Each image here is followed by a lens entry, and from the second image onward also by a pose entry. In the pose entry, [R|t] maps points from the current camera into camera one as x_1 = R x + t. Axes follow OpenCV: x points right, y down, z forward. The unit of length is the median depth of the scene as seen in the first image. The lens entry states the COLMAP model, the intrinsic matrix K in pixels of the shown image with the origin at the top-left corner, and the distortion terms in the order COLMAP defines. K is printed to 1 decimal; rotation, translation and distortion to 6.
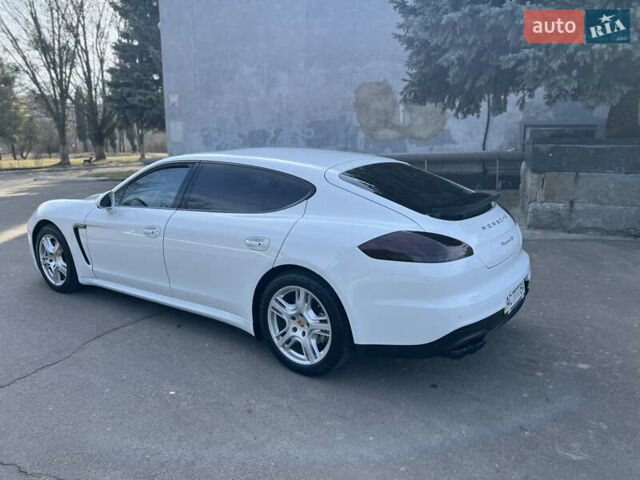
lens RADIAL K [[469.7, 0, 320.0], [0, 469.7, 240.0], [0, 0, 1]] dist [0.056942, -0.056221]
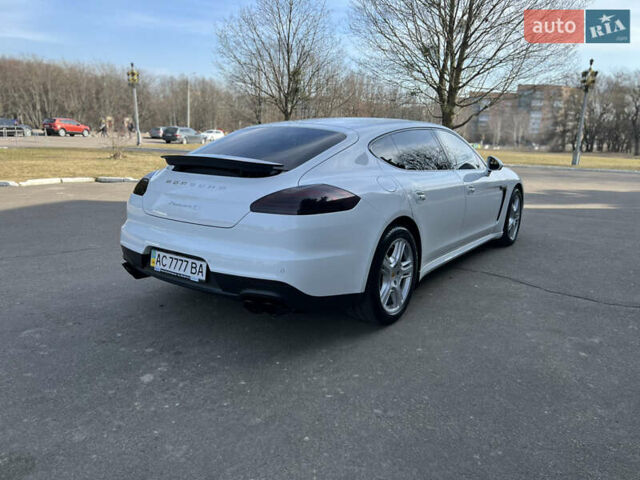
lens RADIAL K [[476.9, 0, 325.1], [0, 476.9, 227.0], [0, 0, 1]] dist [0.049579, -0.053481]
pose [[0.027149, 0.206666, -0.978035, 0.249883], [-0.241677, 0.950728, 0.194187, -0.038487], [0.969977, 0.231097, 0.075757, 0.226614]]
